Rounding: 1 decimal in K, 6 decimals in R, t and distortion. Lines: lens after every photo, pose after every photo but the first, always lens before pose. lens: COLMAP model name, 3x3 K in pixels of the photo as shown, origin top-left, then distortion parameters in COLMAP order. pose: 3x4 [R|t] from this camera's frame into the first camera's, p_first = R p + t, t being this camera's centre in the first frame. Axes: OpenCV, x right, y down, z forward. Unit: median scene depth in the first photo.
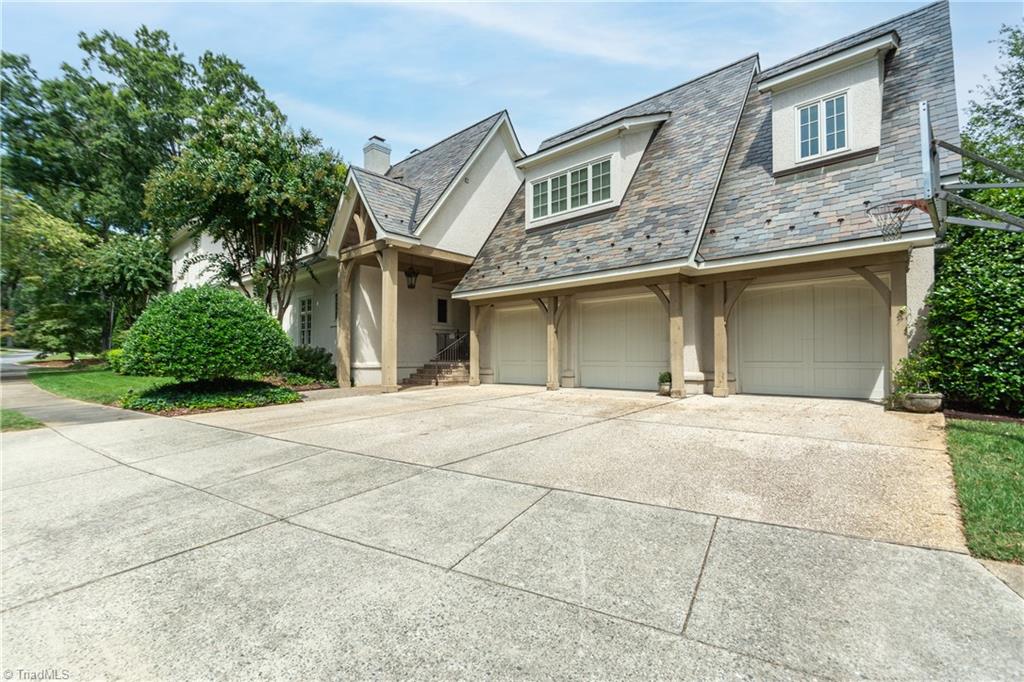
lens RADIAL K [[445.2, 0, 512.2], [0, 445.2, 343.4], [0, 0, 1]] dist [0.002857, -0.000836]
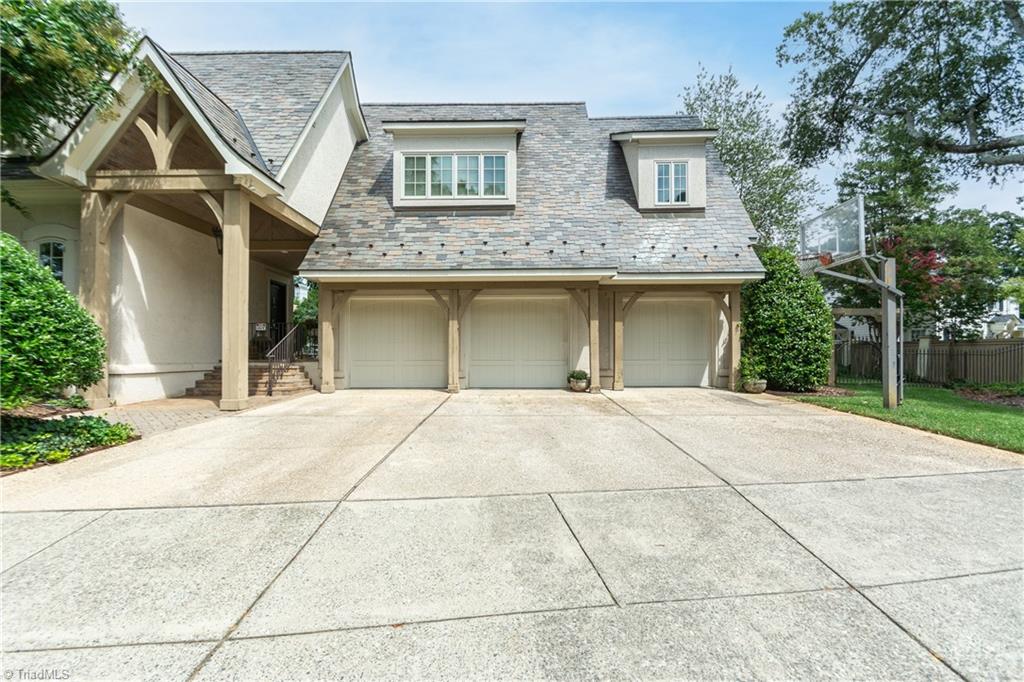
lens RADIAL K [[445.2, 0, 512.4], [0, 445.2, 343.8], [0, 0, 1]] dist [0.002857, -0.000836]
pose [[0.755457, 0.017889, 0.654954, -0.427756], [-0.020979, 0.999775, -0.003109, 0.006096], [-0.654862, -0.011392, 0.755663, 0.251232]]
